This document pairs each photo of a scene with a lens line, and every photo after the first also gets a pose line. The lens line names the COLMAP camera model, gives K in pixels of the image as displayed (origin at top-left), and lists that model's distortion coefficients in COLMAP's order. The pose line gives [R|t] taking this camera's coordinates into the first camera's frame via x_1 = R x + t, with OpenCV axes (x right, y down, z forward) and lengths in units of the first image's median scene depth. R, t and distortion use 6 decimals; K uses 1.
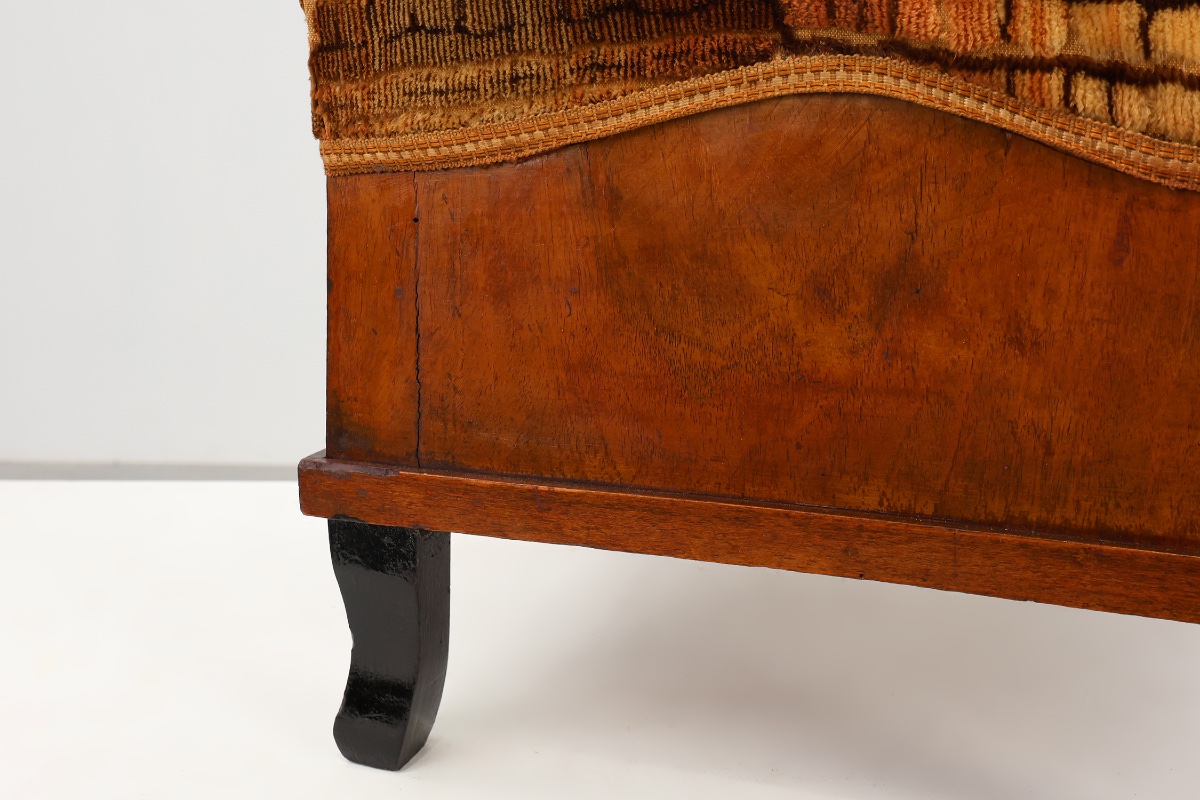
lens RADIAL K [[1975.8, 0, 600.0], [0, 1975.8, 400.0], [0, 0, 1]] dist [0.045913, -0.065357]
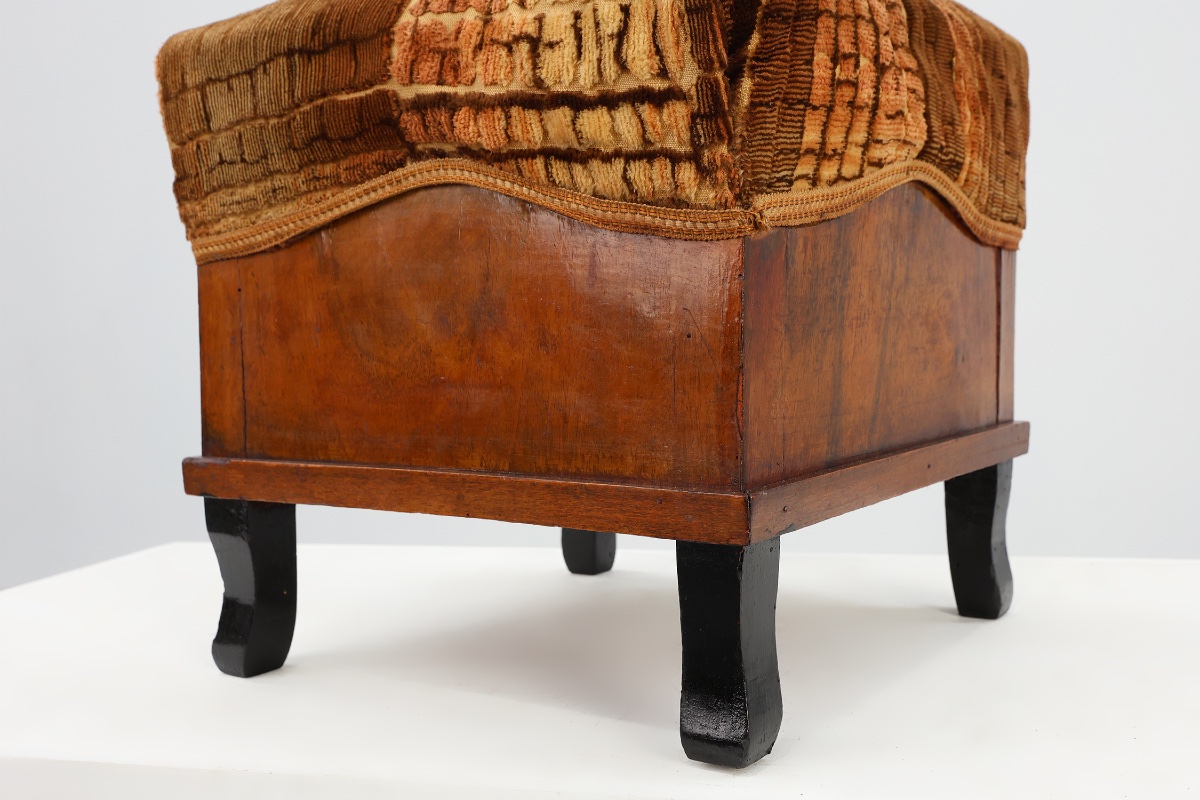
lens RADIAL K [[1975.8, 0, 600.0], [0, 1975.8, 400.0], [0, 0, 1]] dist [0.045913, -0.065357]
pose [[0.944380, -0.014946, -0.328516, 0.695922], [-0.030889, 0.990519, -0.133860, 0.195265], [0.327402, 0.136562, 0.934965, -0.324074]]
